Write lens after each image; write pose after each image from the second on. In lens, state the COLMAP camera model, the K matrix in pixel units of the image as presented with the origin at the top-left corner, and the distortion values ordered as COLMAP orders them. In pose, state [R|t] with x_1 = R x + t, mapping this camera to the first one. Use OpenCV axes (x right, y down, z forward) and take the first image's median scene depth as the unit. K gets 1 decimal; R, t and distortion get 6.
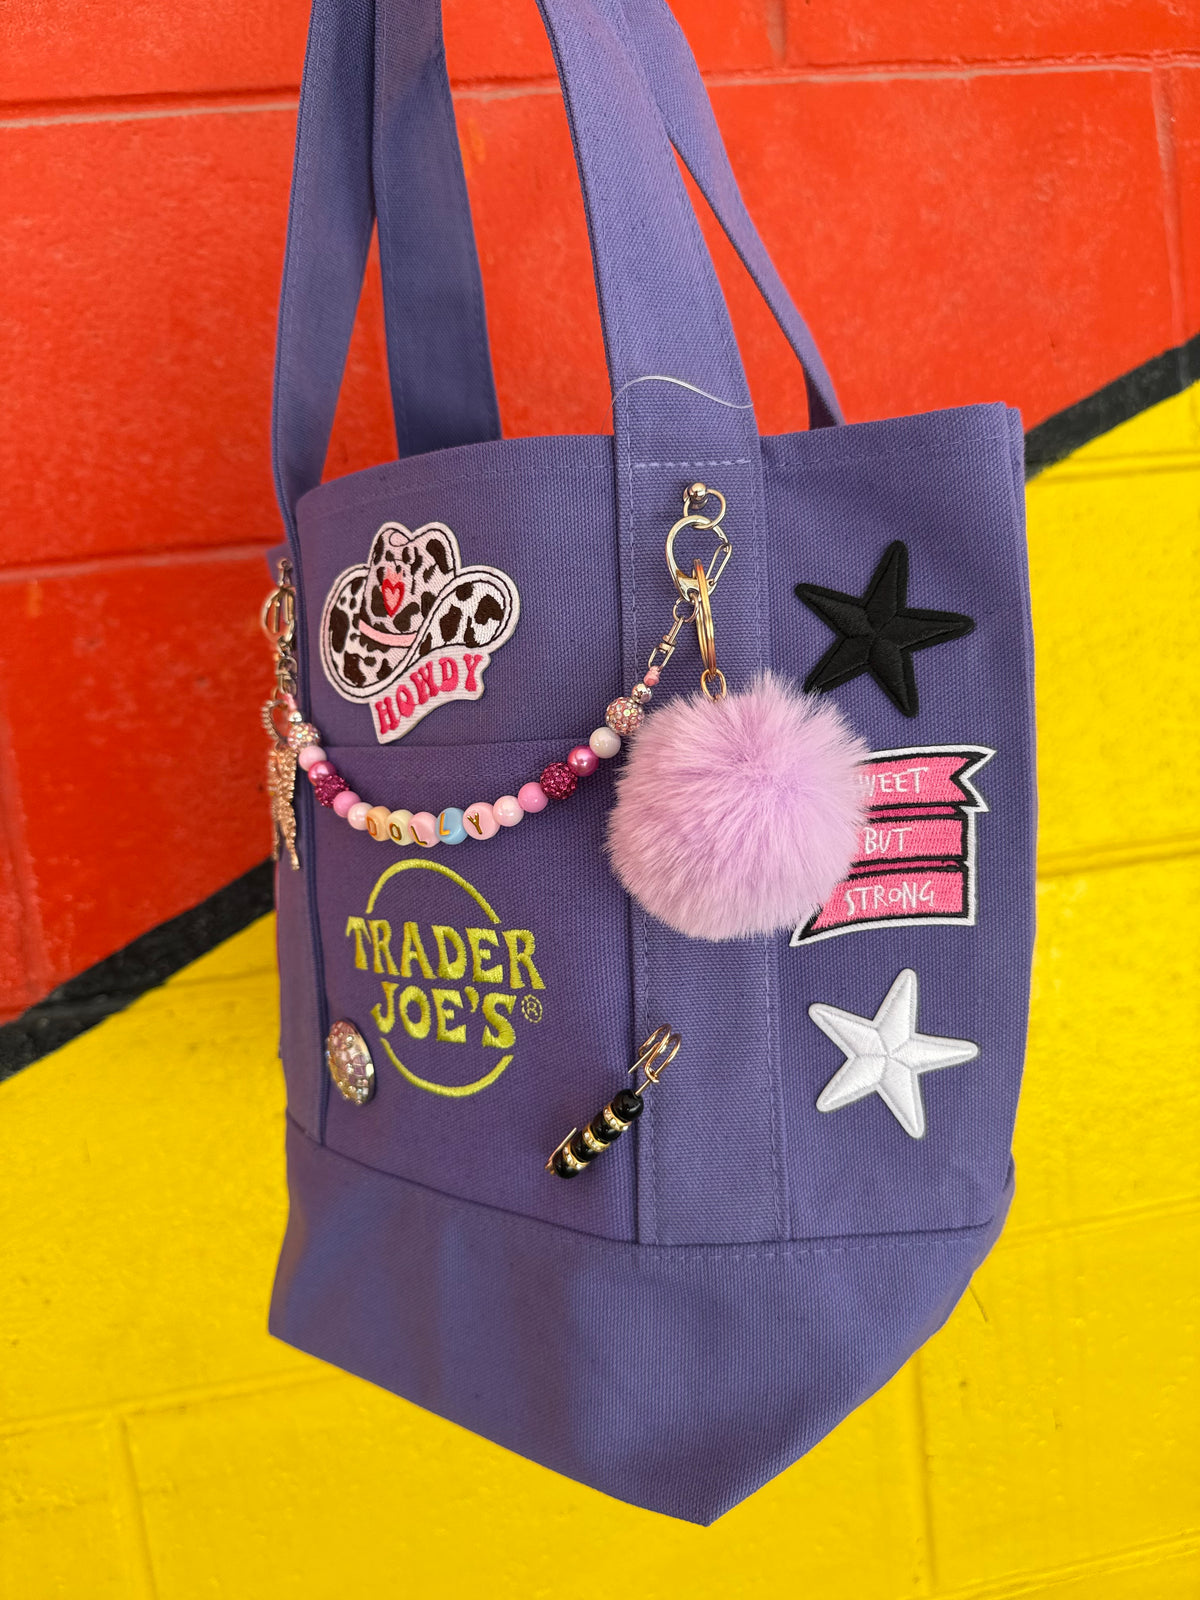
lens RADIAL K [[1302.1, 0, 543.0], [0, 1302.1, 834.5], [0, 0, 1]] dist [0.023435, -0.062780]
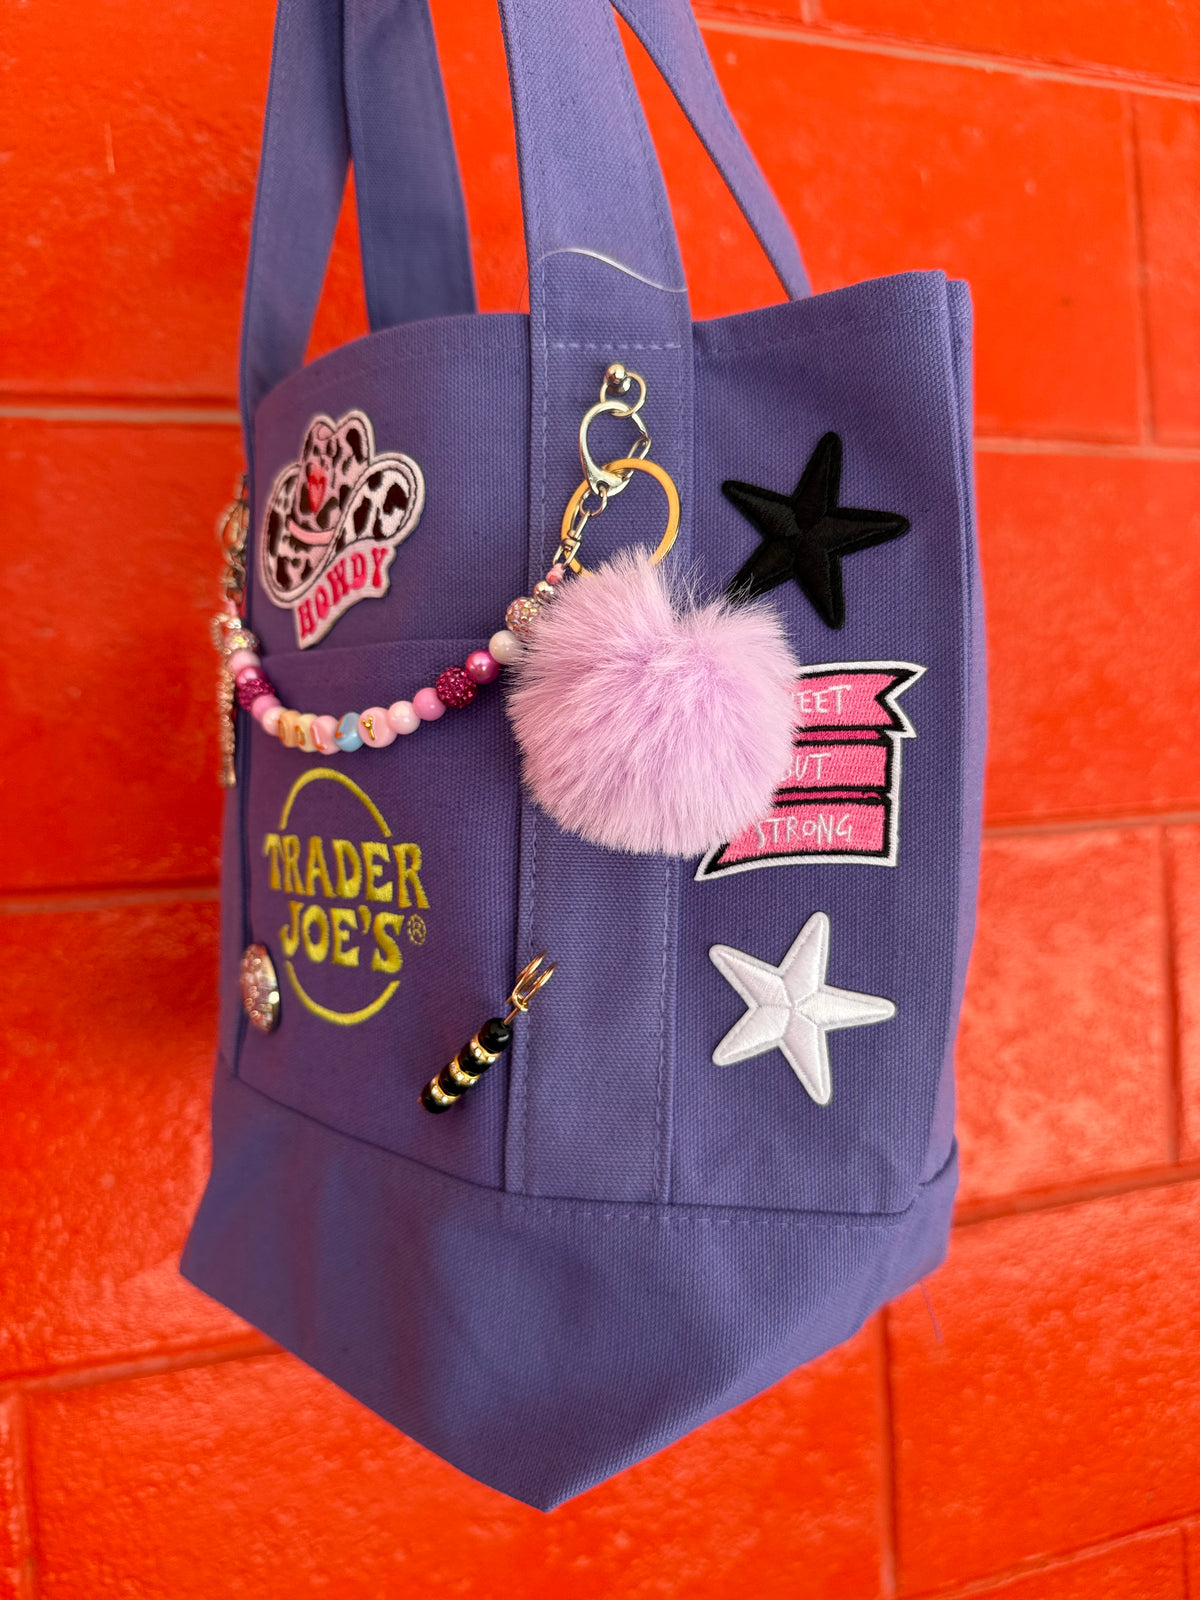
lens RADIAL K [[1302.1, 0, 548.4], [0, 1302.1, 836.4], [0, 0, 1]] dist [0.023435, -0.062780]
pose [[0.989307, 0.067522, -0.129275, 0.204642], [-0.071937, 0.996964, -0.029794, 0.090250], [0.126871, 0.038775, 0.991161, 0.087942]]
